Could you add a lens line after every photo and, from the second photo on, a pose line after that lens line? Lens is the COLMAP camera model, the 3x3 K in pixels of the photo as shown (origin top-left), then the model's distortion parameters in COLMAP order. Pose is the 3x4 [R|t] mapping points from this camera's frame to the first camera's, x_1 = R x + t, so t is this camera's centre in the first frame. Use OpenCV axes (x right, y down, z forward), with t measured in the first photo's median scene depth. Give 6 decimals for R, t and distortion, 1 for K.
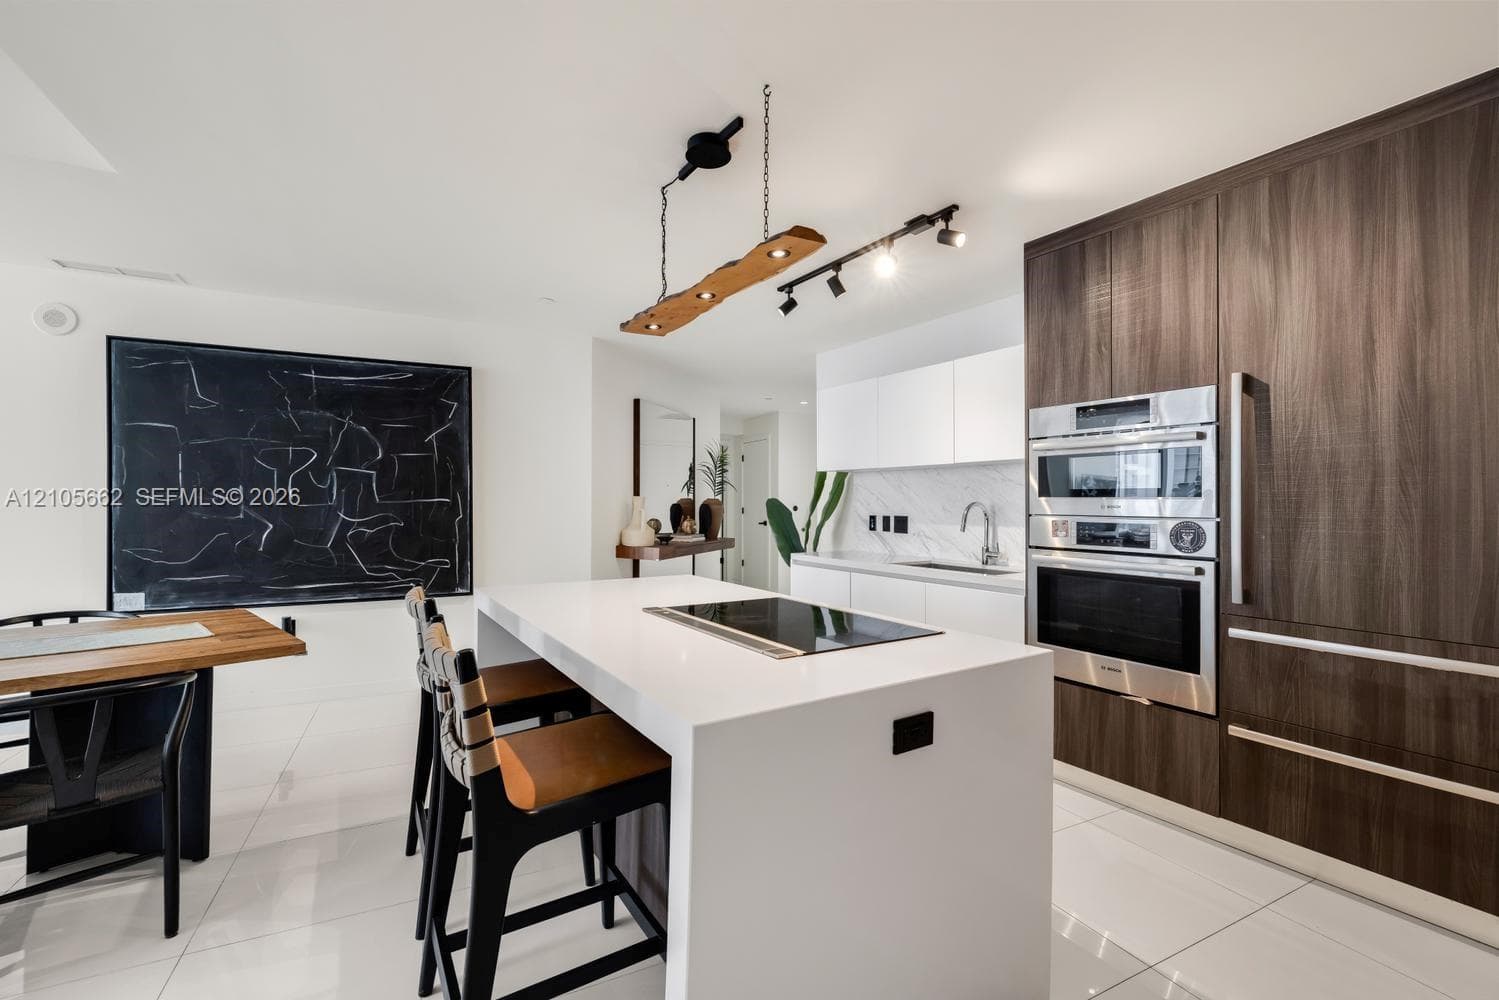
lens RADIAL K [[630.1, 0, 739.5], [0, 630.1, 500.6], [0, 0, 1]] dist [-0.005870, 0.000894]
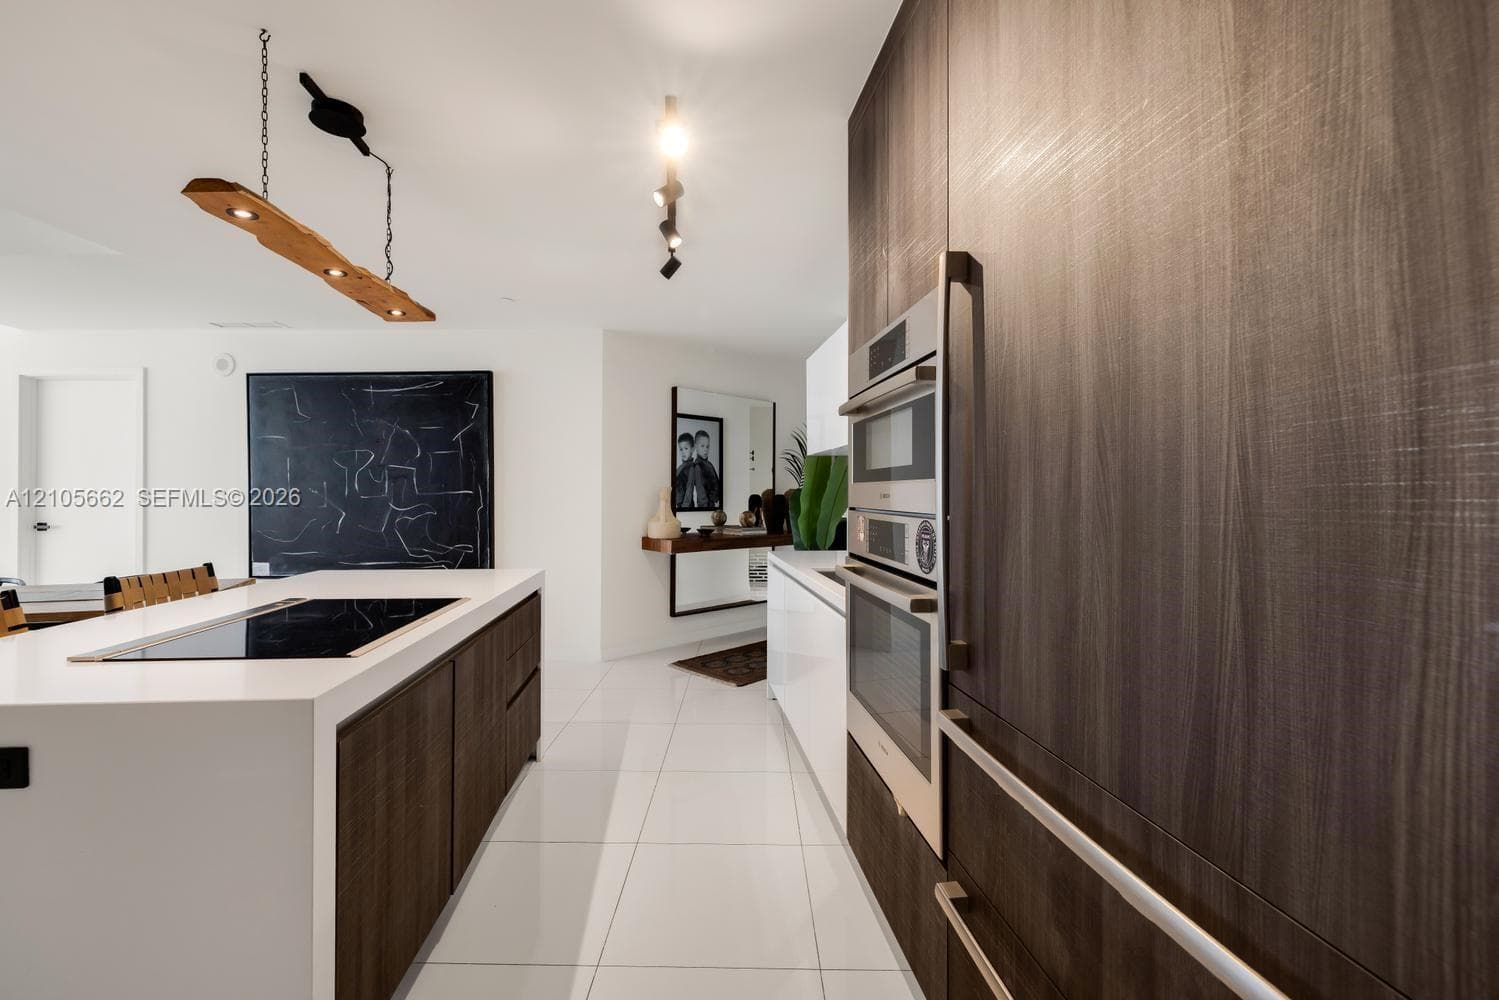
lens RADIAL K [[630.1, 0, 754.5], [0, 630.1, 496.3], [0, 0, 1]] dist [-0.005870, 0.000894]
pose [[0.891100, -0.003744, -0.453792, 0.730354], [0.006979, 0.999961, 0.005454, 0.006109], [0.453754, -0.008027, 0.891091, 0.347417]]
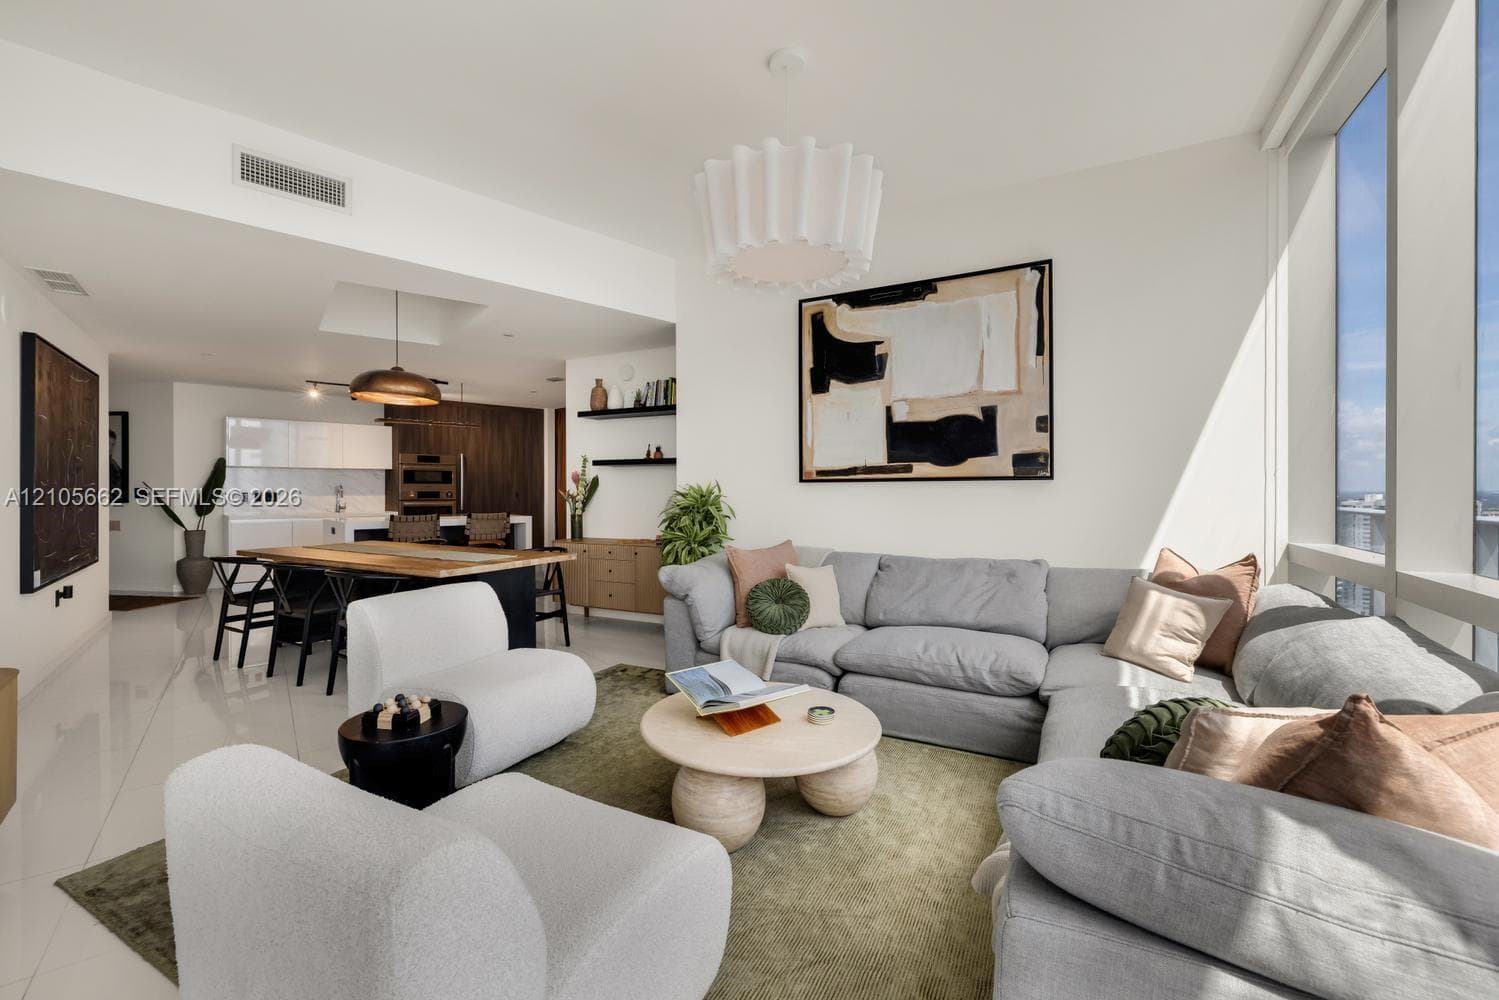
lens RADIAL K [[630.1, 0, 743.4], [0, 630.1, 492.0], [0, 0, 1]] dist [-0.005870, 0.000894]
pose [[-0.198049, -0.009555, 0.980146, -2.925620], [-0.004796, 0.999950, 0.008778, 0.001636], [-0.980180, -0.002962, -0.198085, 0.012808]]
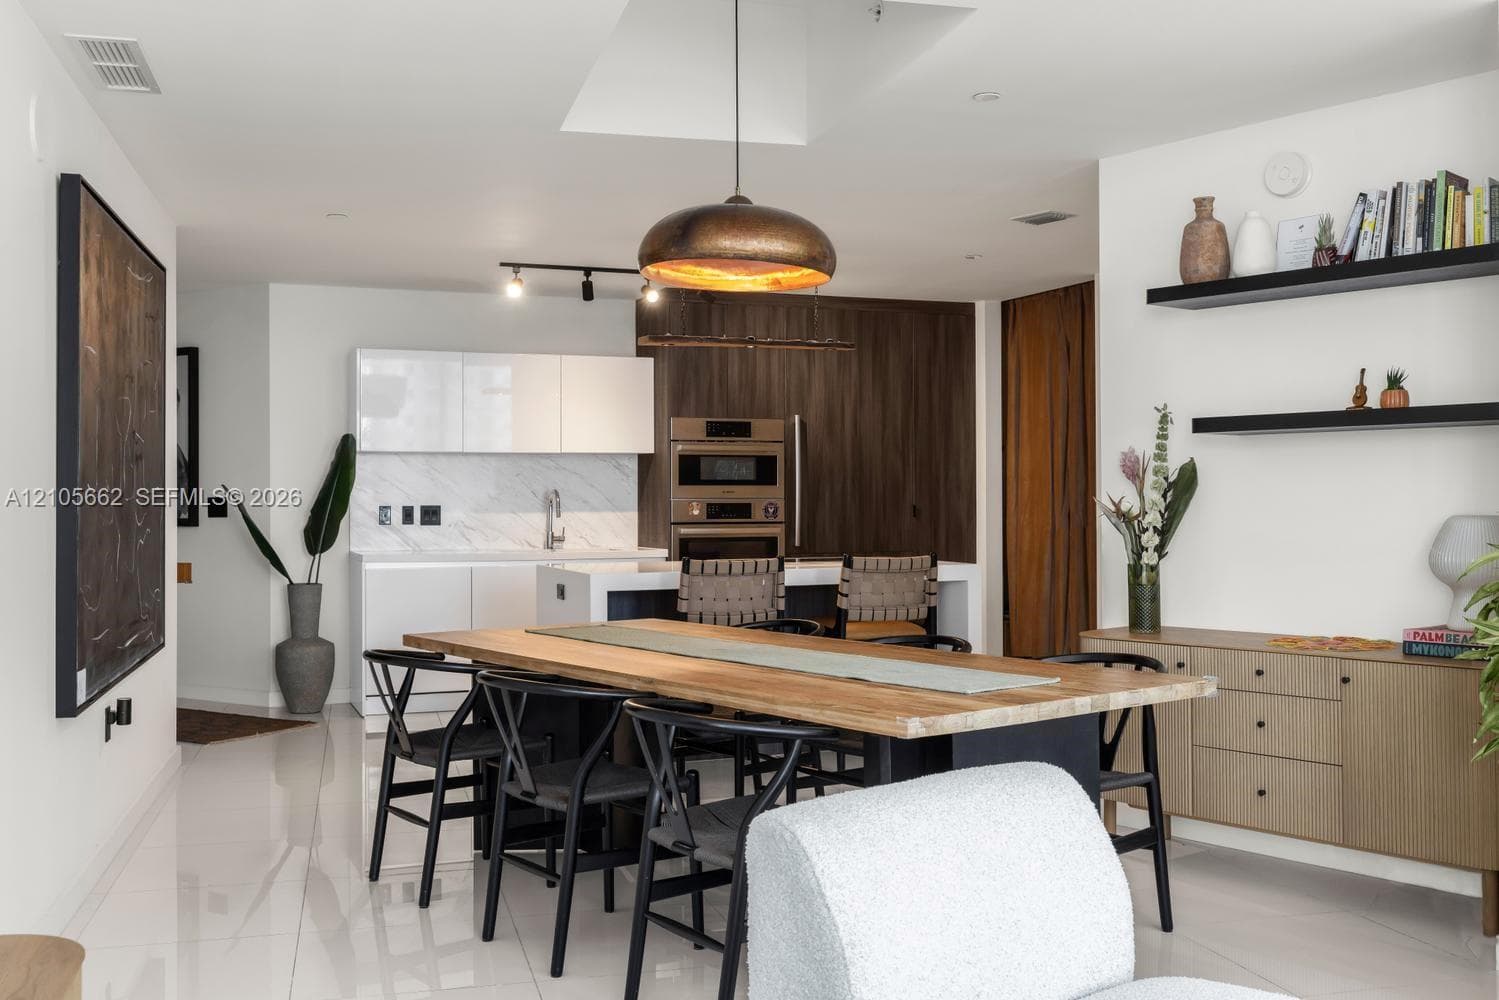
lens RADIAL K [[1452.2, 0, 739.8], [0, 1452.2, 495.8], [0, 0, 1]] dist [-0.008497, 0.000000]
pose [[0.200806, -0.004210, 0.979622, -2.622367], [0.000694, 0.999991, 0.004155, 0.004532], [-0.979631, -0.000155, 0.200807, 0.279273]]
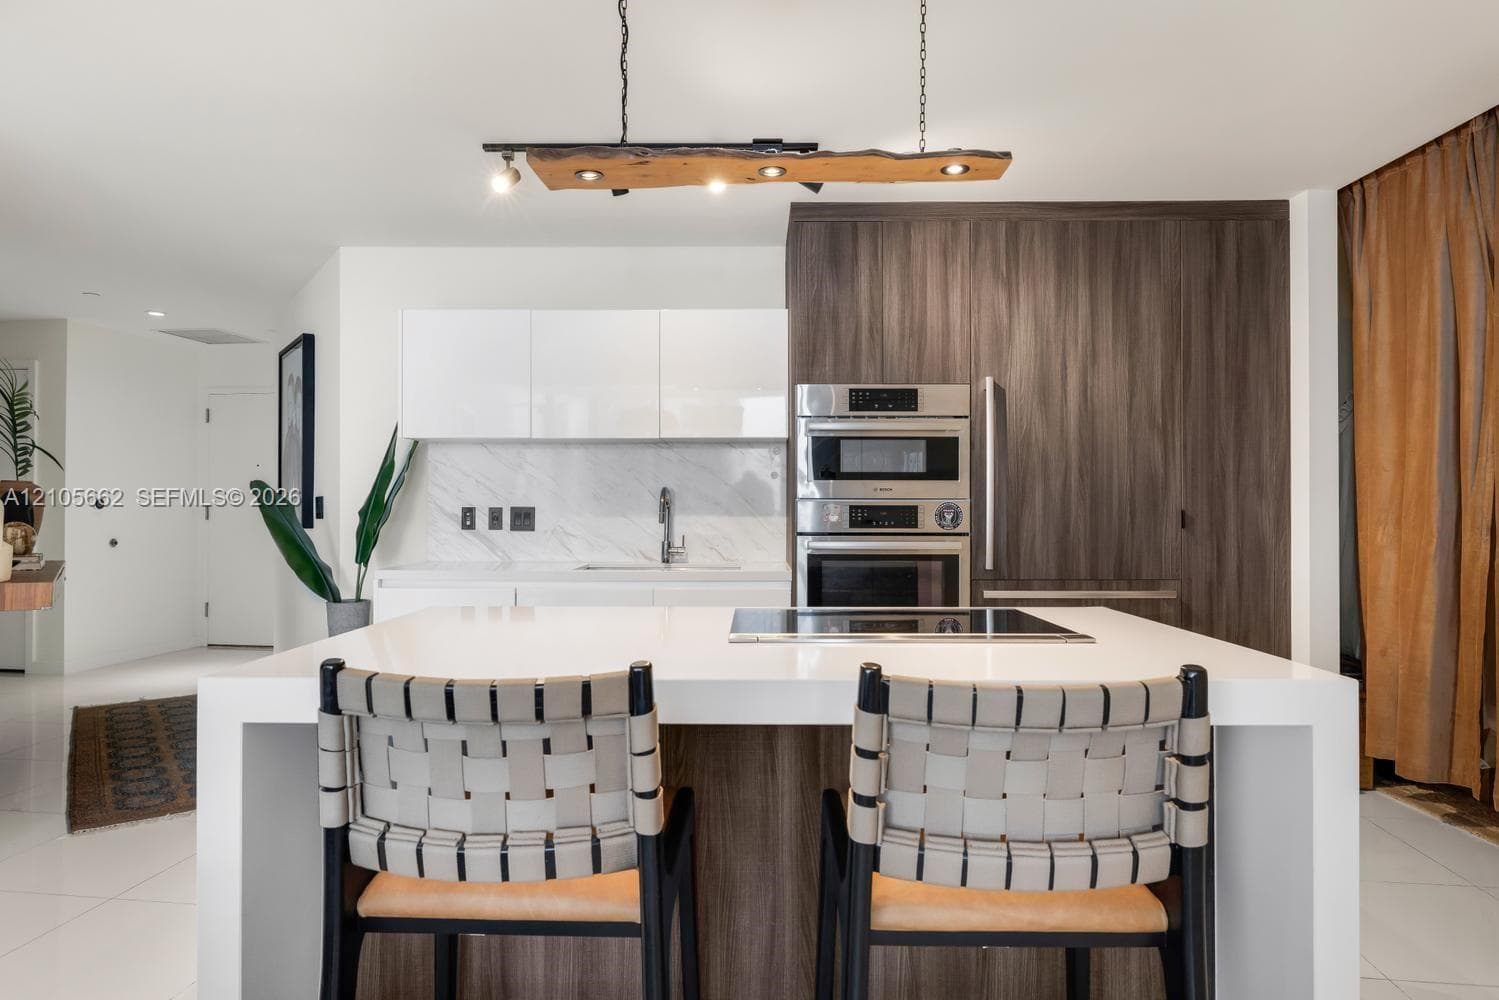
lens RADIAL K [[847.6, 0, 749.7], [0, 847.6, 502.4], [0, 0, 1]] dist [-0.004765, 0.001951]
pose [[0.549326, 0.000070, 0.835608, -0.659326], [-0.001594, 0.999998, 0.000964, 0.028671], [-0.835607, -0.001862, 0.549325, 0.402985]]
